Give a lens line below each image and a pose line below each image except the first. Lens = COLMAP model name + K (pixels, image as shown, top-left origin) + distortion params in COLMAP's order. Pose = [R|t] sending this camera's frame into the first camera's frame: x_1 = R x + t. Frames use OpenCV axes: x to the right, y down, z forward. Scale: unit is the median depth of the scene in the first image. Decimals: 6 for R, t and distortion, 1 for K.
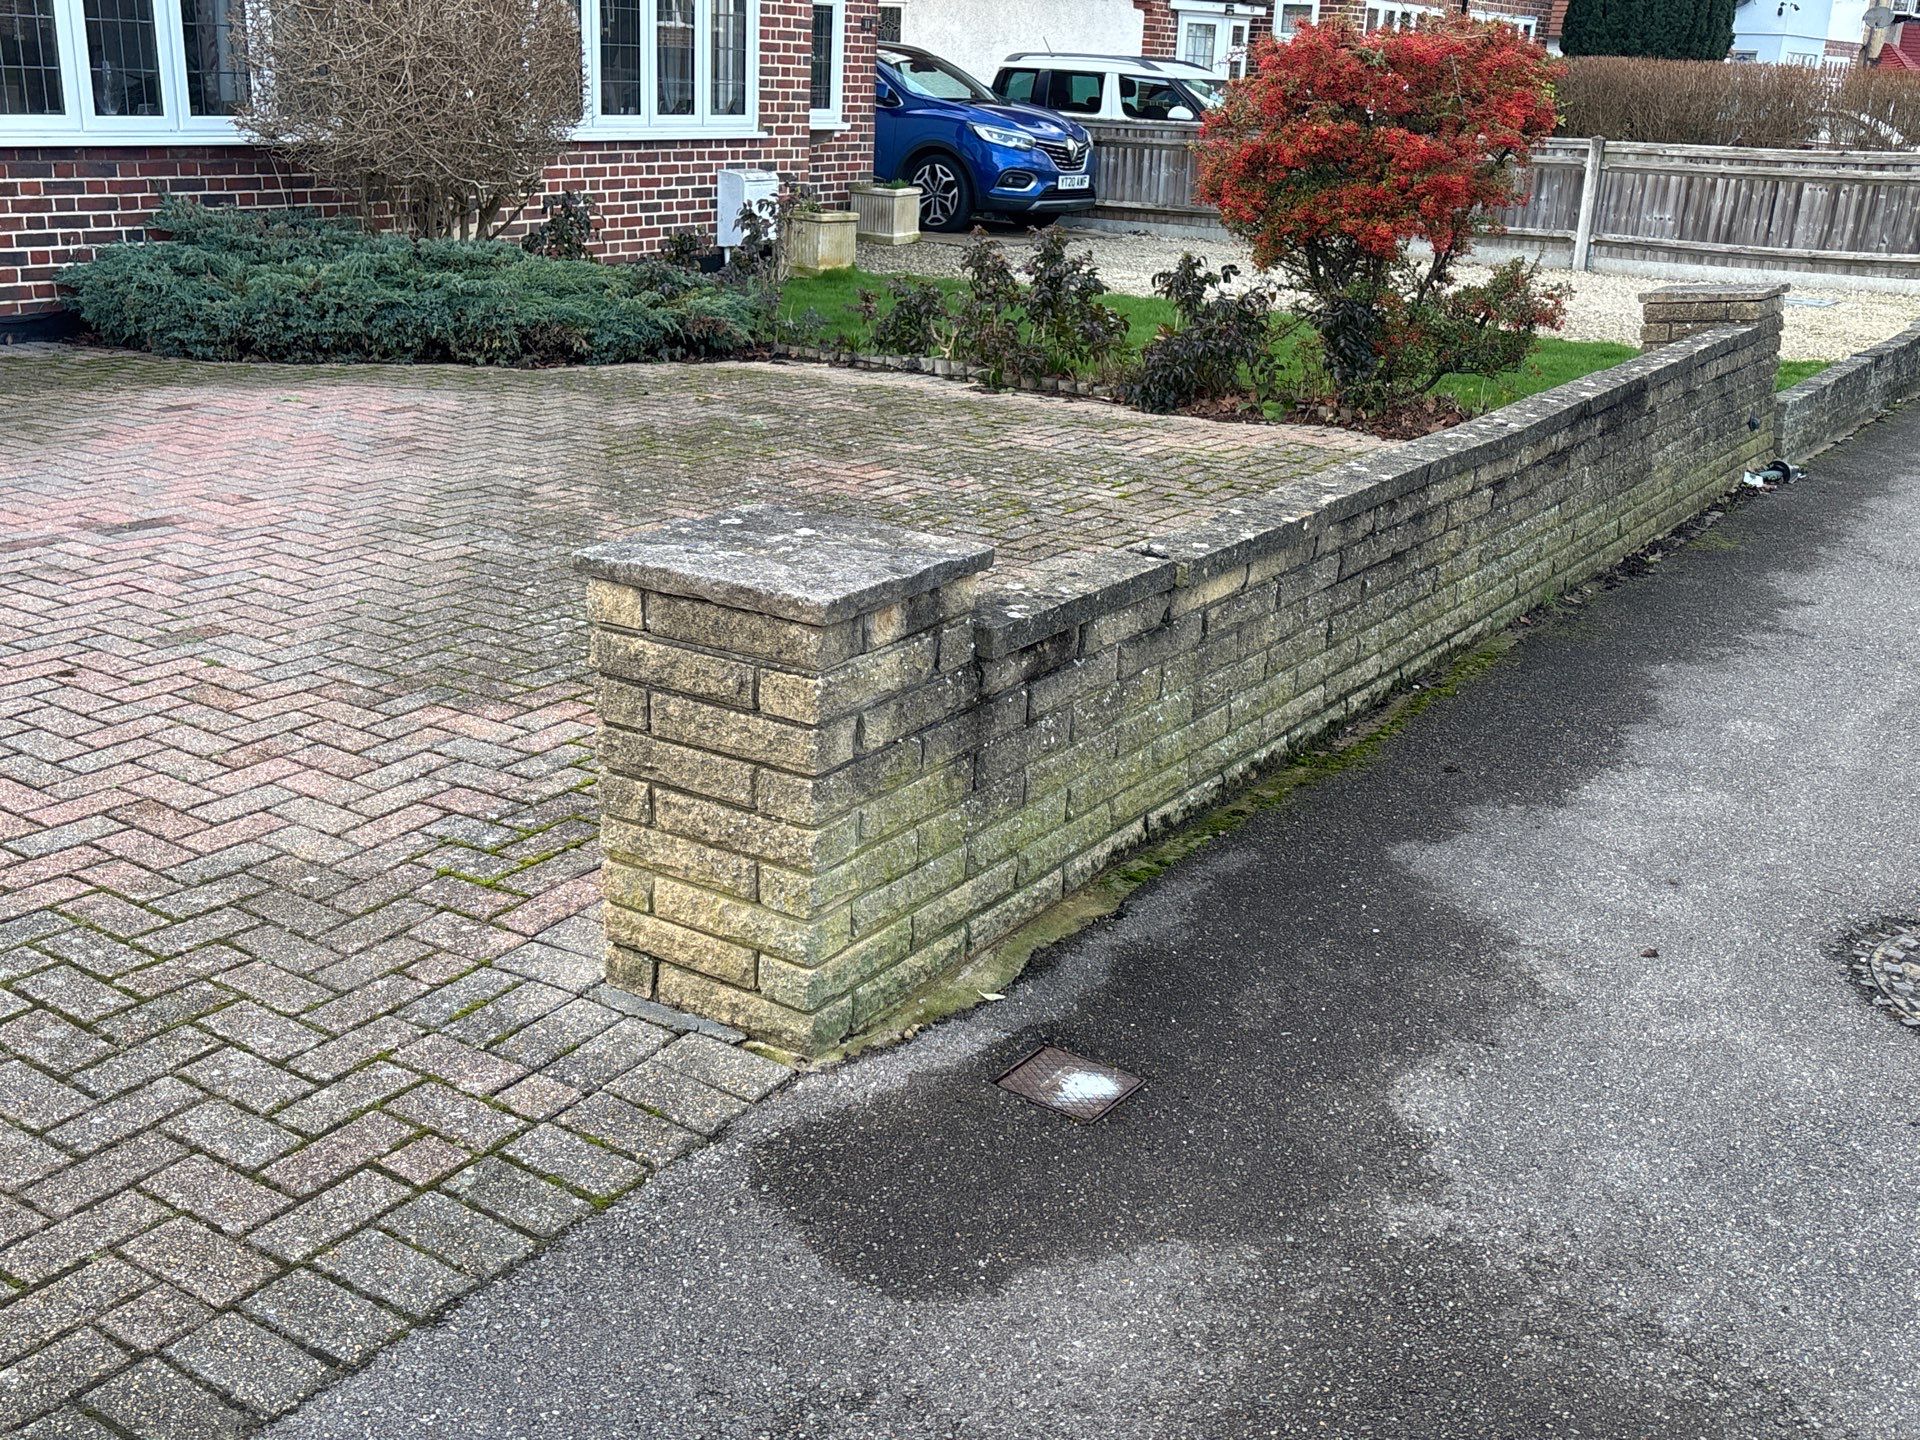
lens RADIAL K [[1947.4, 0, 970.3], [0, 1947.4, 722.8], [0, 0, 1]] dist [0.159672, -0.419151]
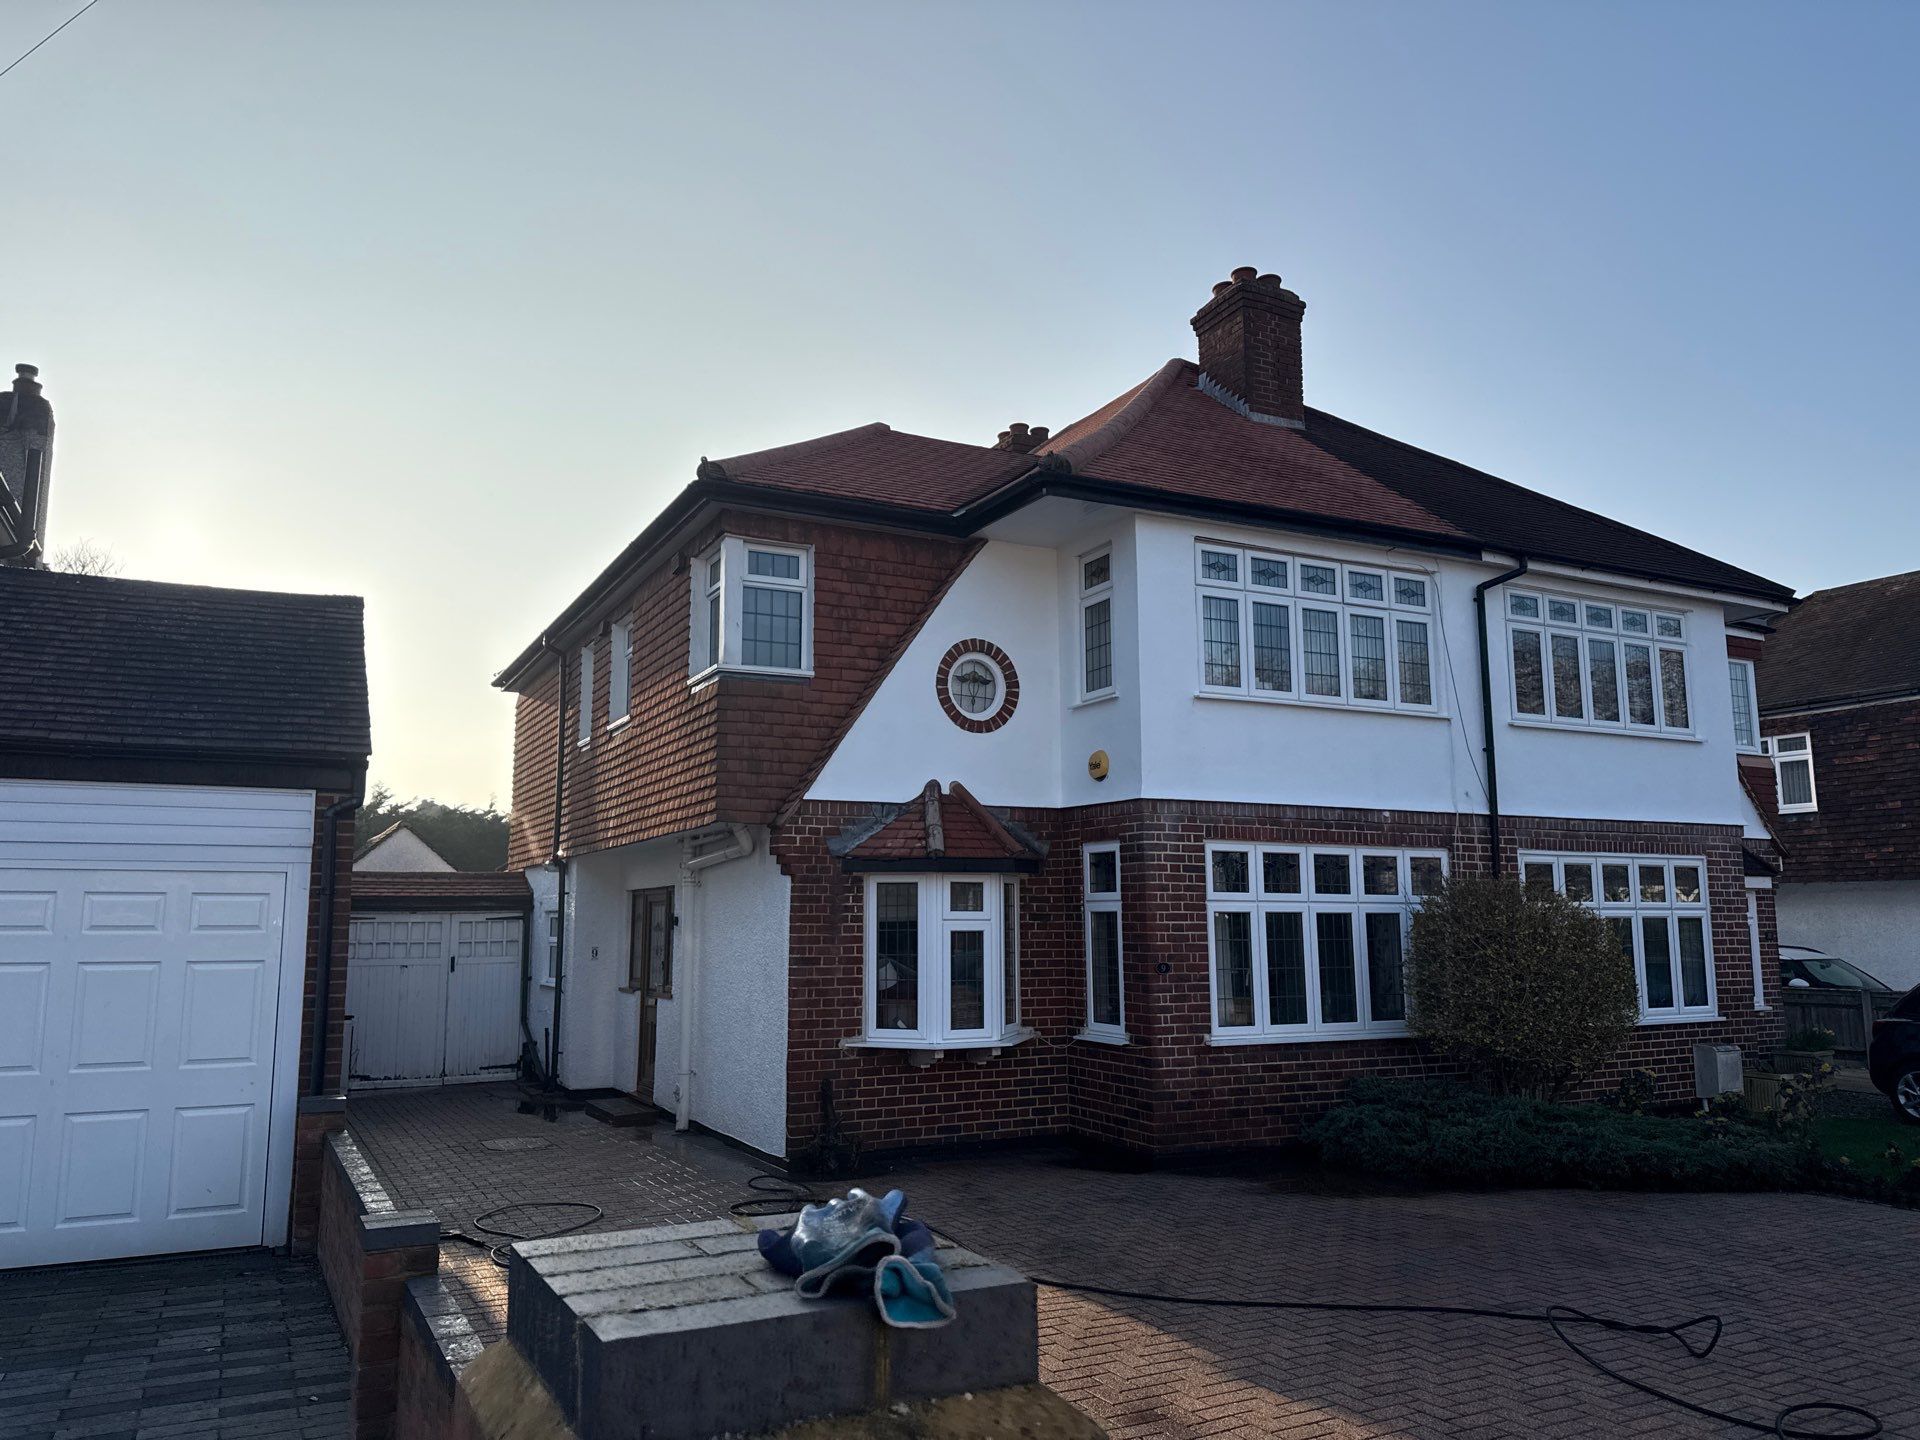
lens RADIAL K [[1335.8, 0, 958.8], [0, 1335.8, 732.4], [0, 0, 1]] dist [0.162235, -0.290051]
pose [[0.875341, -0.113681, -0.469951, -0.147601], [-0.116462, 0.893776, -0.433129, 0.006334], [0.469270, 0.433867, 0.769120, -0.135960]]
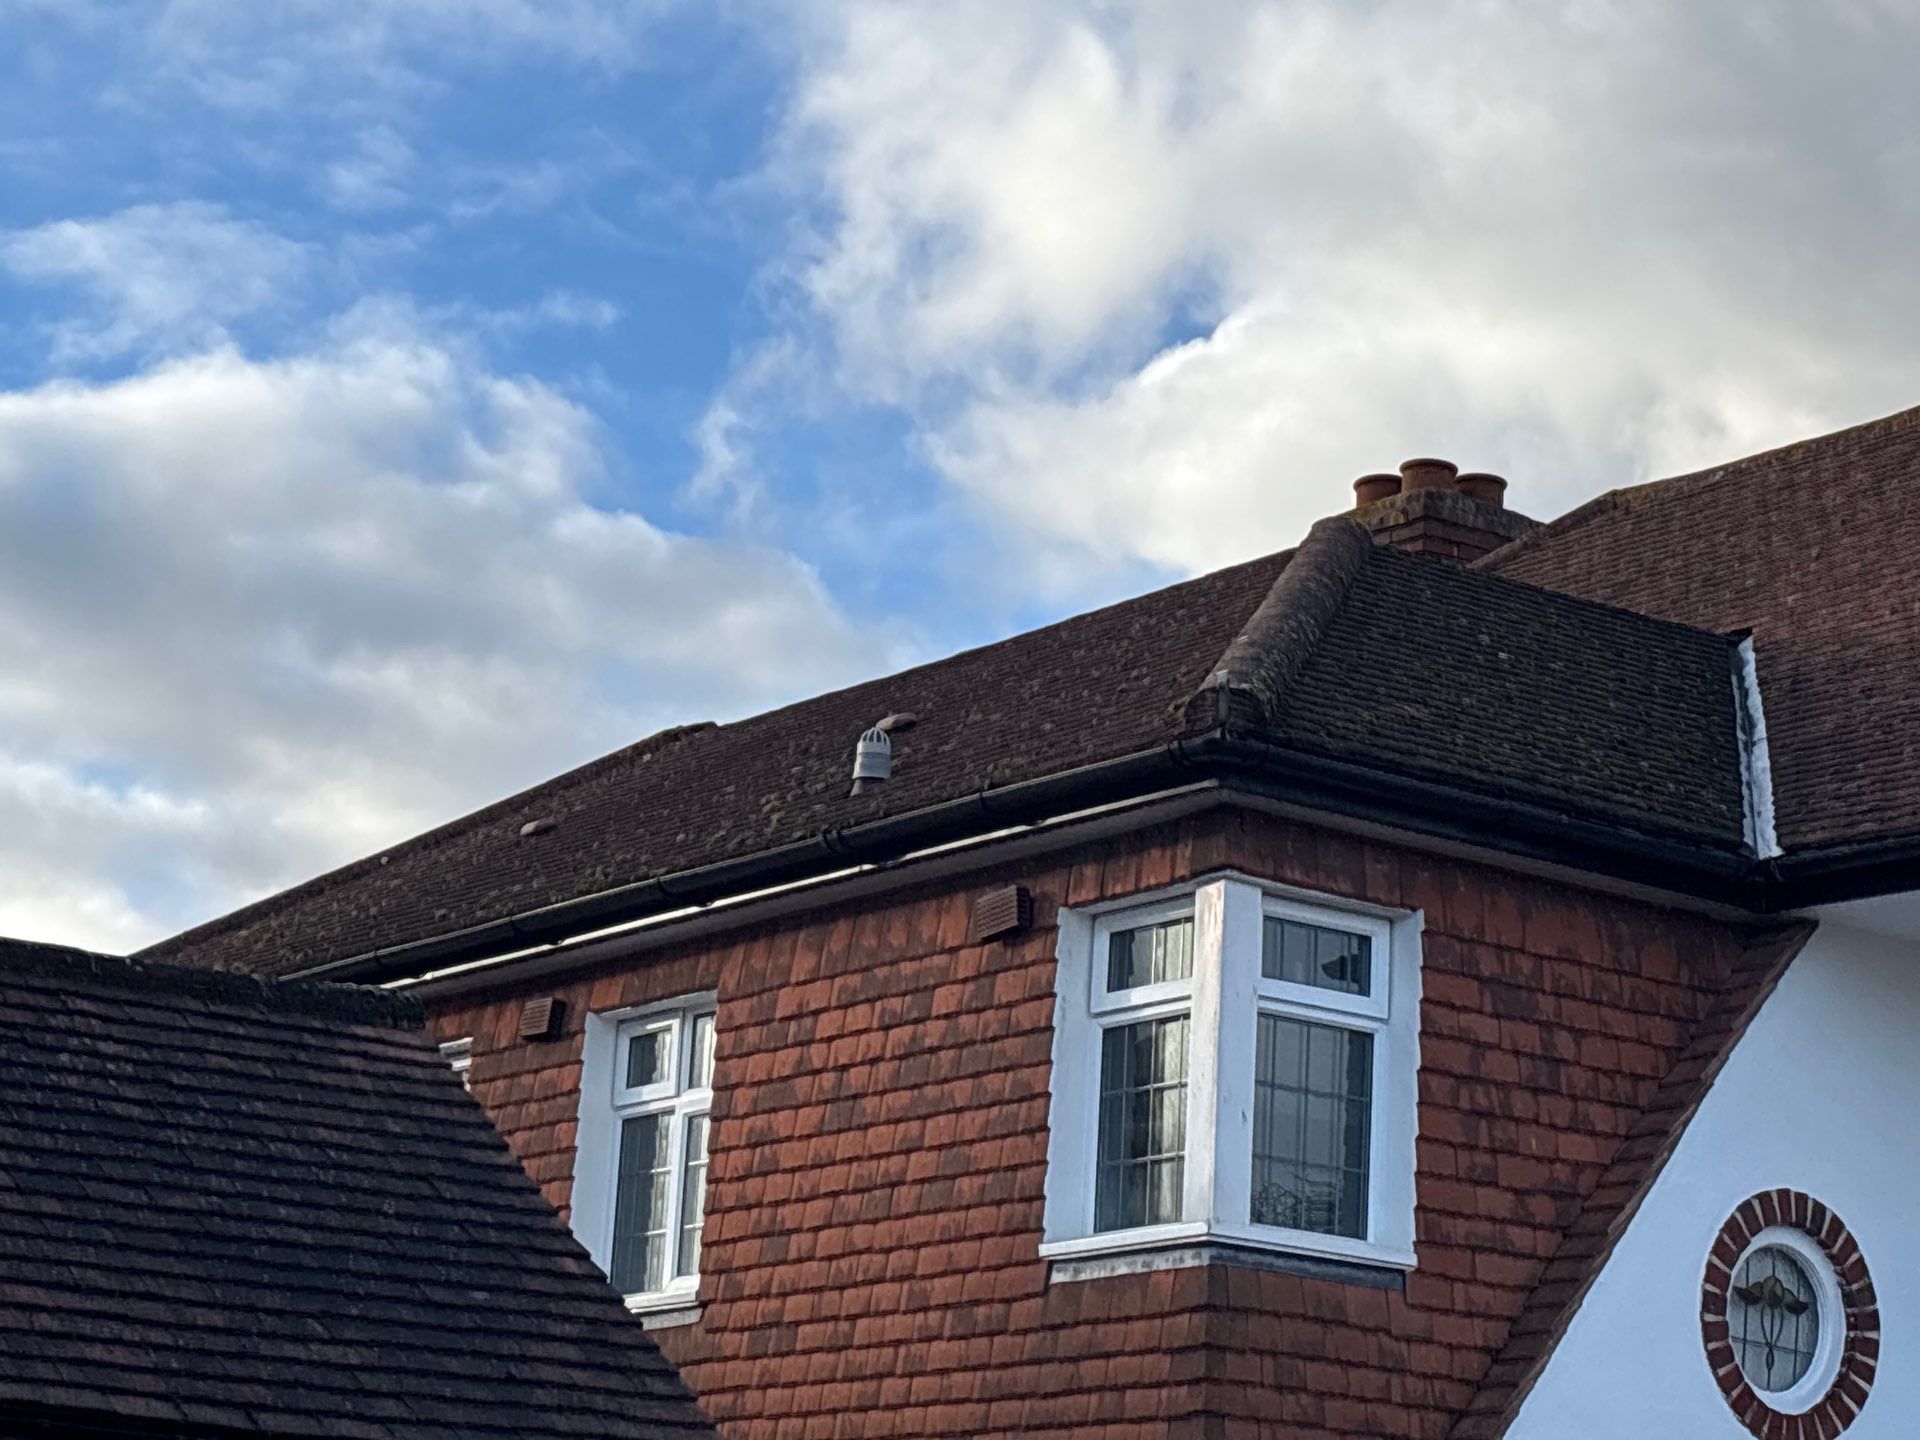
lens RADIAL K [[4444.7, 0, 954.4], [0, 4444.7, 666.0], [0, 0, 1]] dist [0.076506, 1.205672]
pose [[0.938659, -0.075742, -0.336426, -0.436756], [-0.129229, 0.827229, -0.546801, 0.117214], [0.319717, 0.556736, 0.766698, -0.574784]]
